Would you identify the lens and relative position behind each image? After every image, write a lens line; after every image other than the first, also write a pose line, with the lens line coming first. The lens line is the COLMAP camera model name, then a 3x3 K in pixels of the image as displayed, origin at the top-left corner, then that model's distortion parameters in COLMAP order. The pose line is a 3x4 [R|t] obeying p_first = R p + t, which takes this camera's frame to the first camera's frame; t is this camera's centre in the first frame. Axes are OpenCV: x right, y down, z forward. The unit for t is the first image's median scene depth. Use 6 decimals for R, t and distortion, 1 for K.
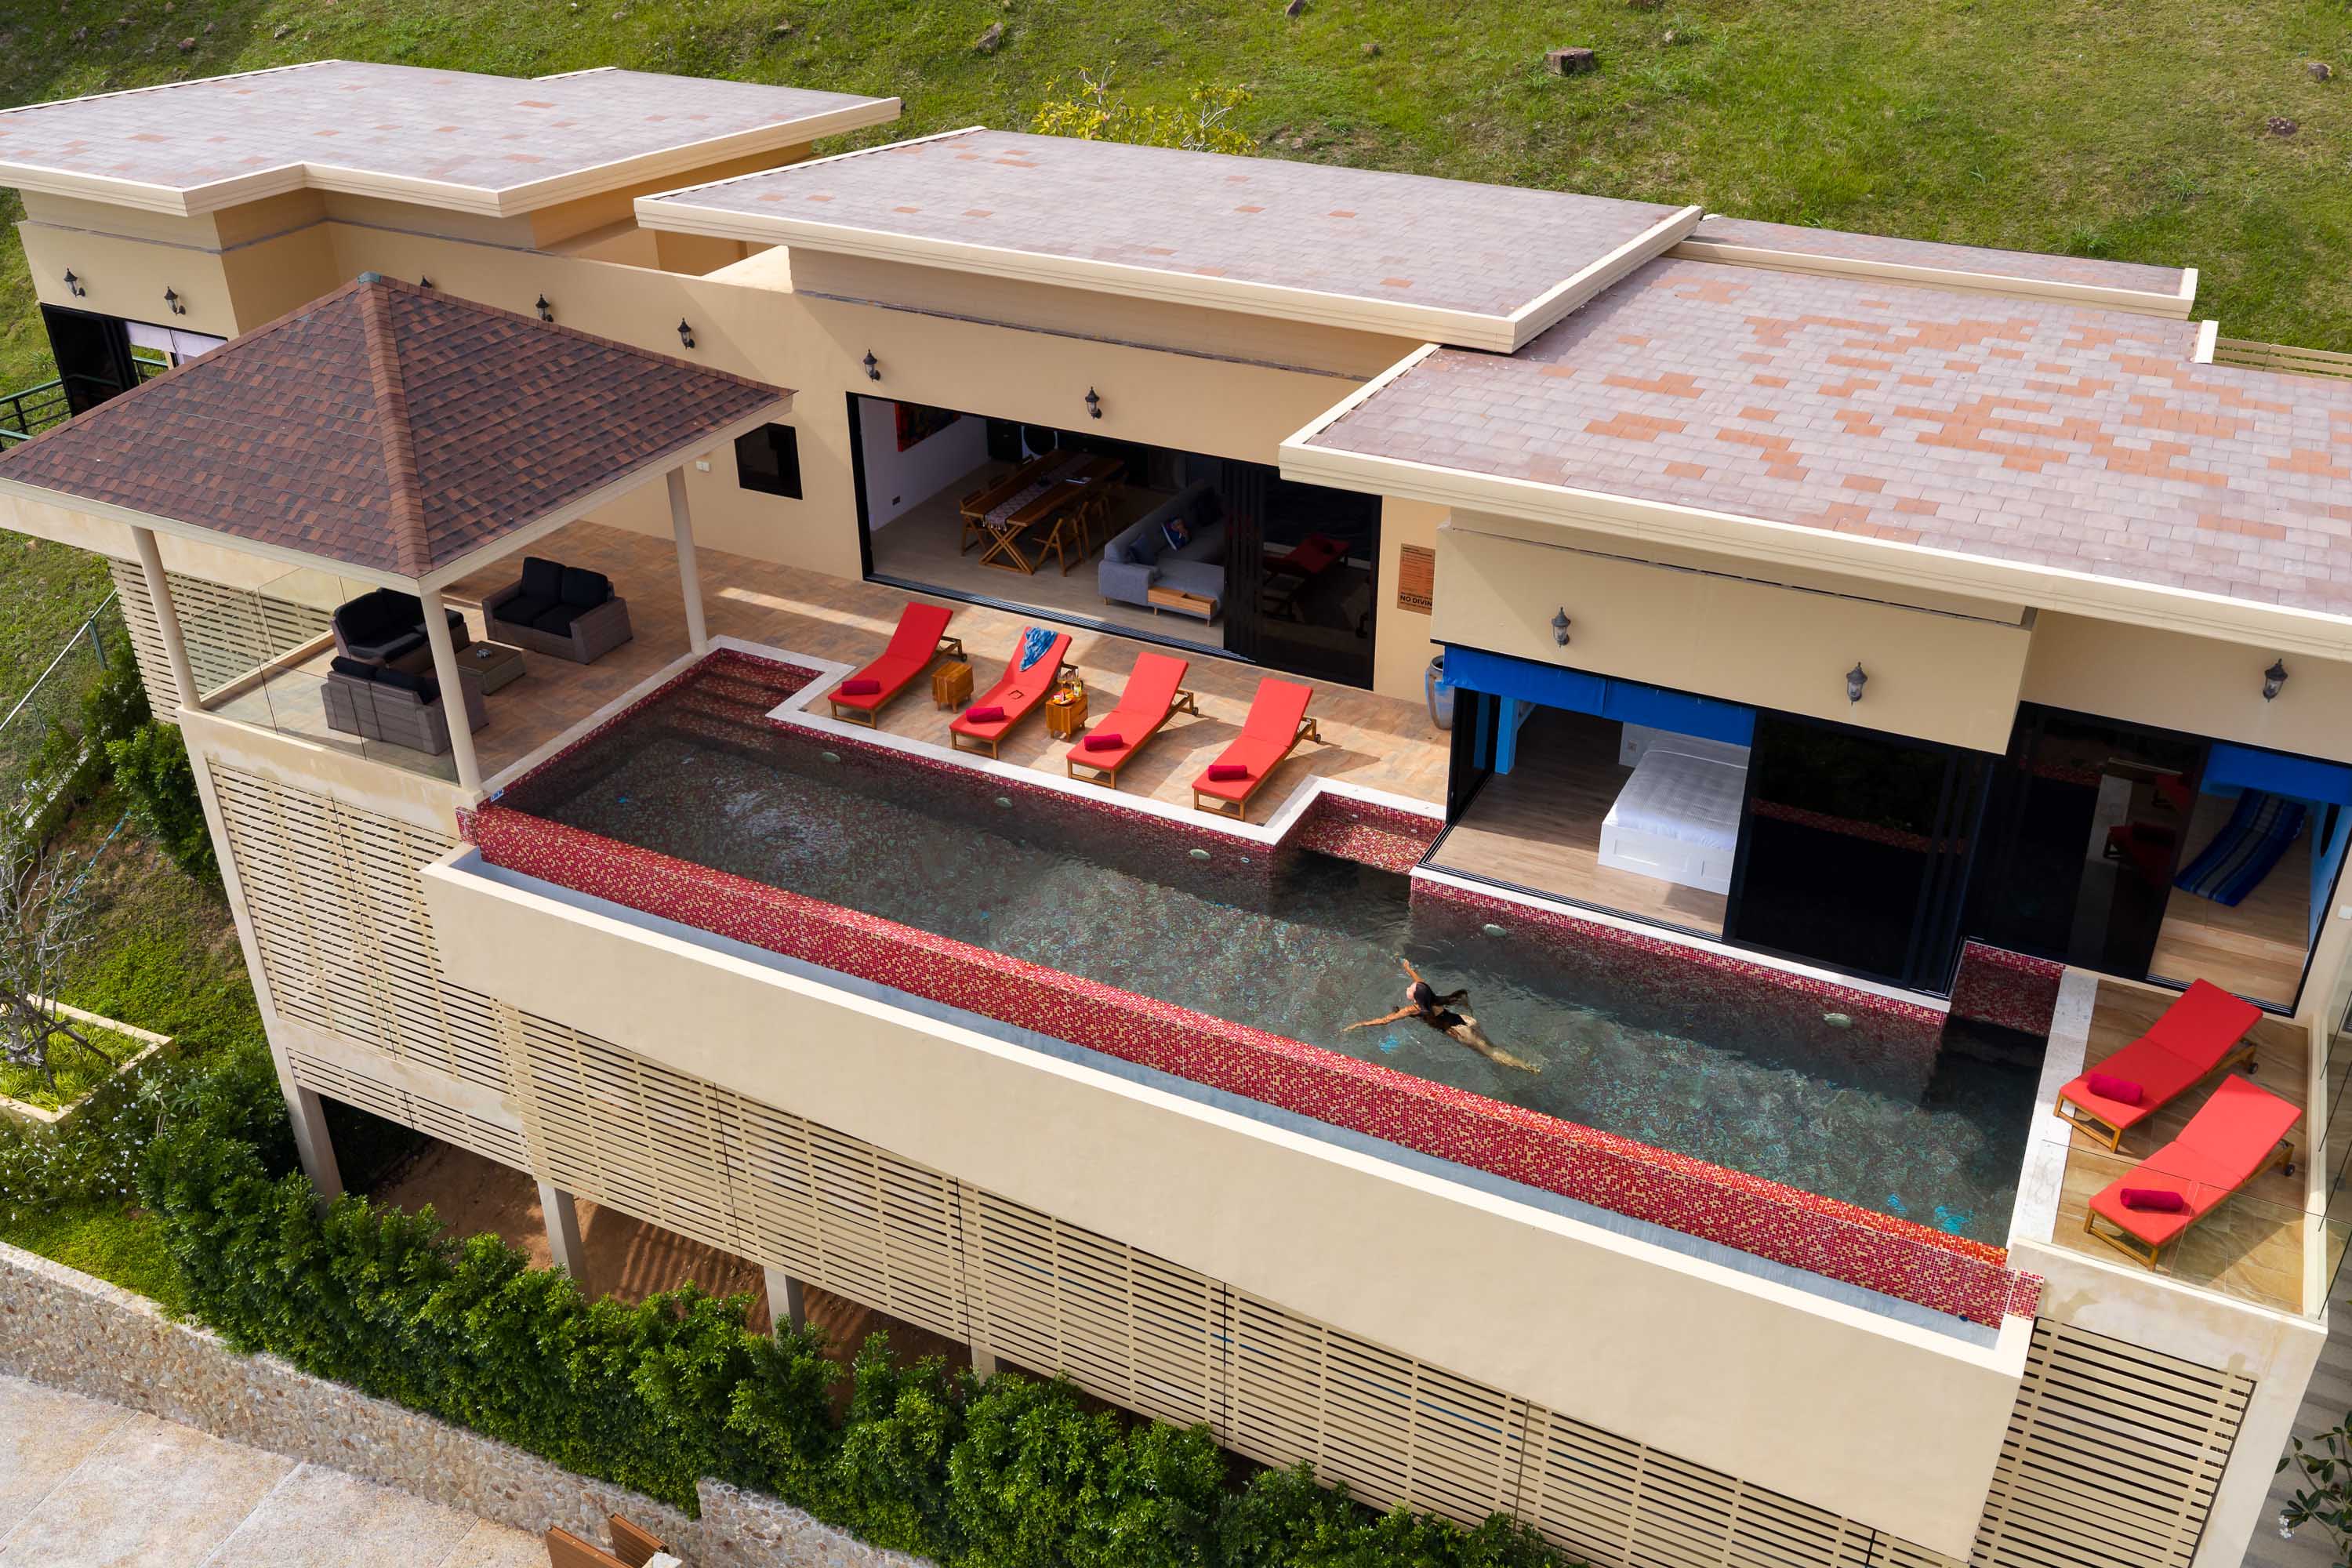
lens RADIAL K [[2013.4, 0, 1180.2], [0, 2013.4, 792.4], [0, 0, 1]] dist [0.002414, 0.003339]
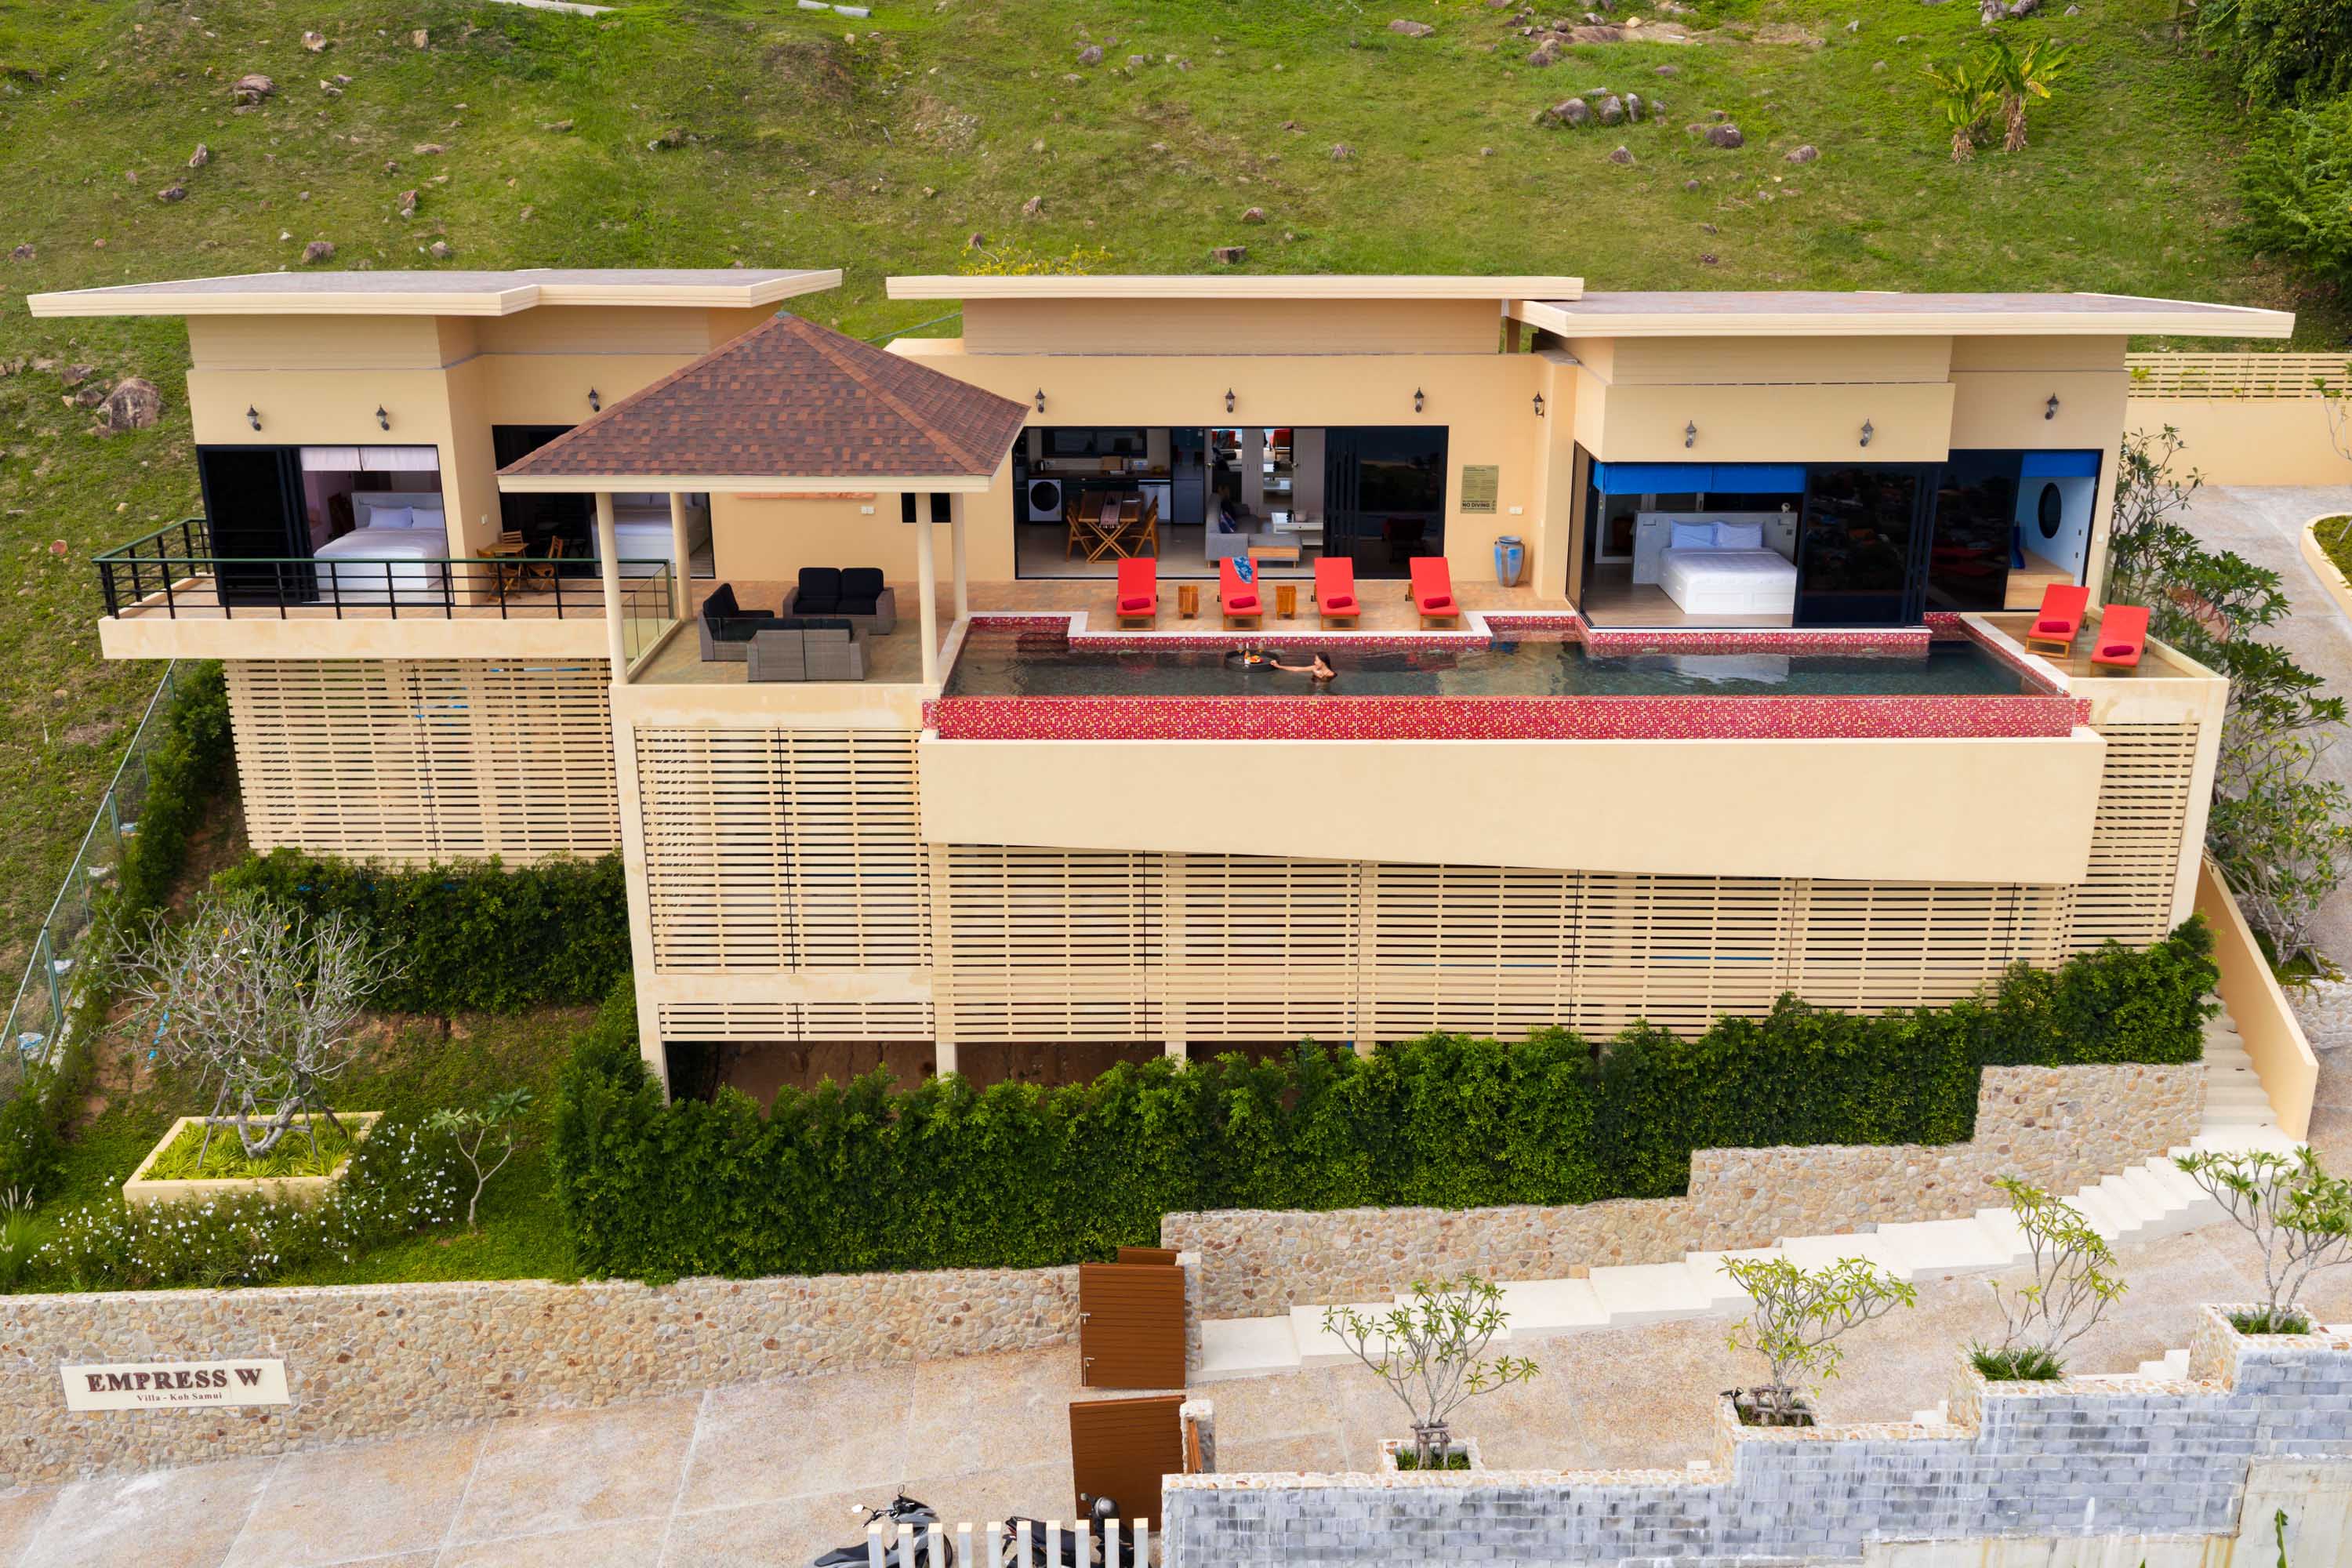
lens RADIAL K [[2059.4, 0, 1206.0], [0, 2059.4, 772.9], [0, 0, 1]] dist [0.014472, -0.017866]
pose [[0.893948, -0.139240, 0.425992, -0.731102], [0.222793, 0.962812, -0.152827, 0.281236], [-0.388870, 0.231527, 0.891726, -0.218605]]
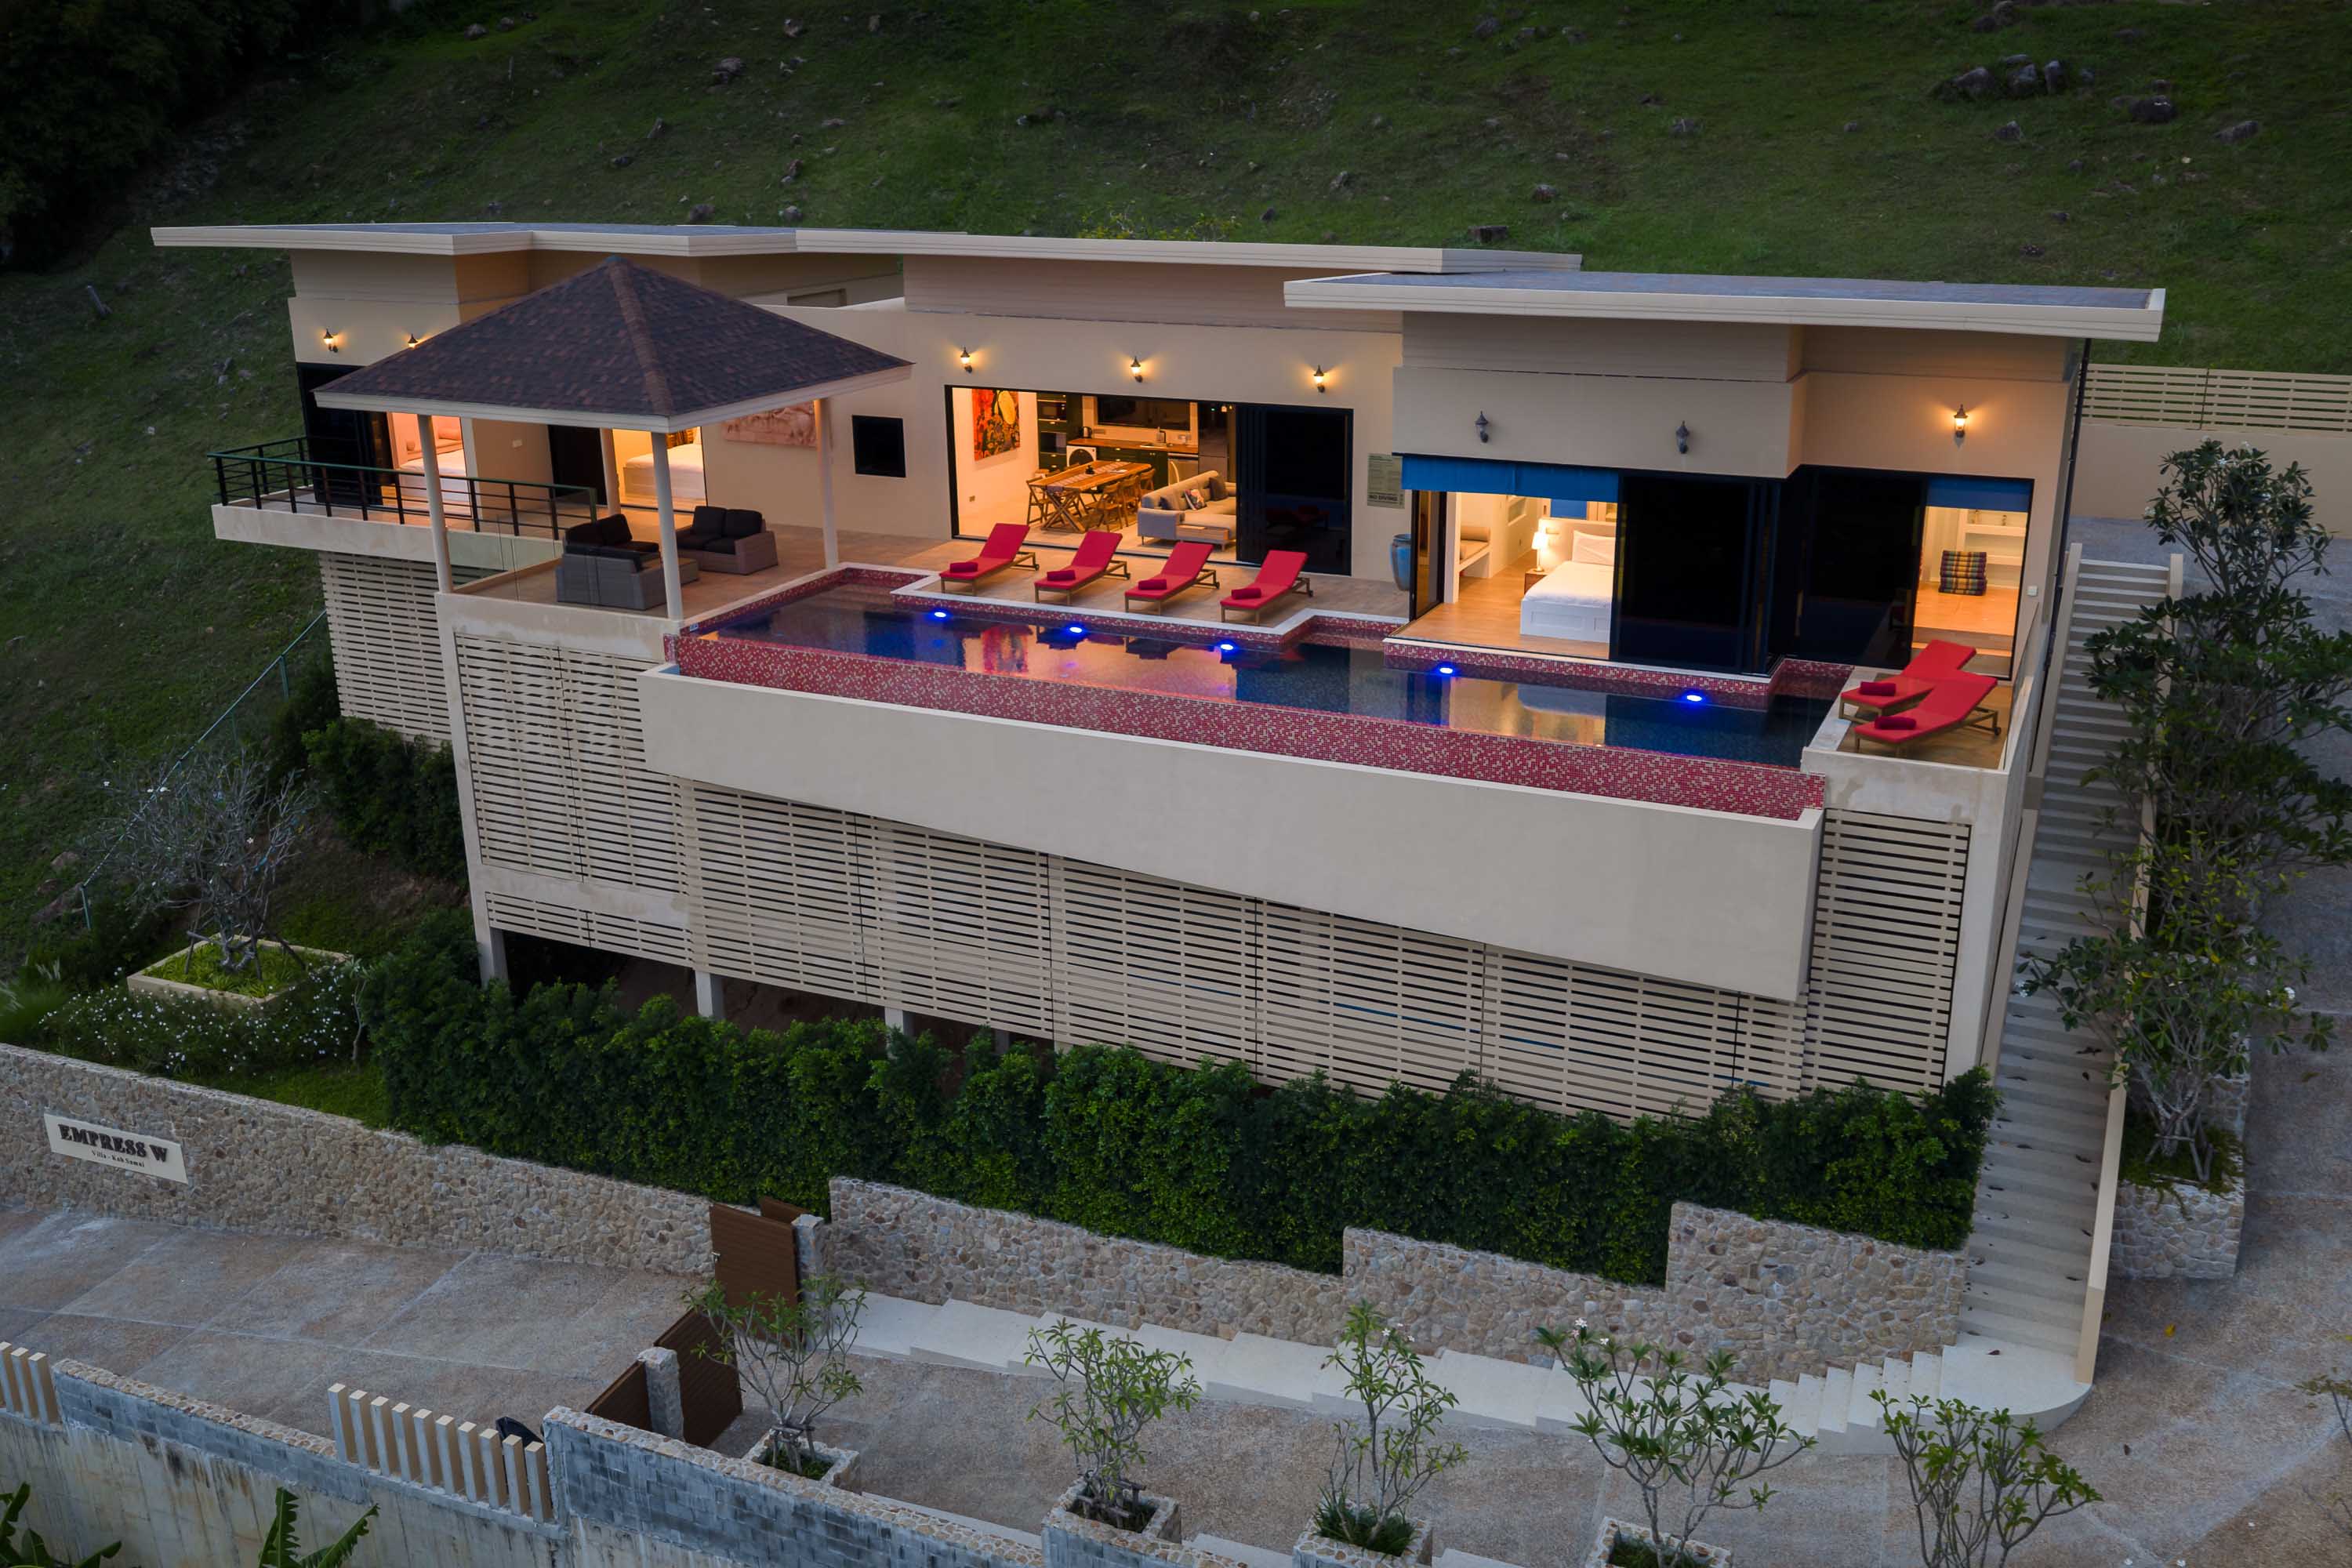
lens RADIAL K [[2059.4, 0, 1206.0], [0, 2059.4, 772.9], [0, 0, 1]] dist [0.014472, -0.017866]
pose [[0.999387, -0.014301, 0.031966, -0.045663], [0.020505, 0.978943, -0.203102, 0.364421], [-0.028388, 0.203633, 0.978636, -0.304782]]
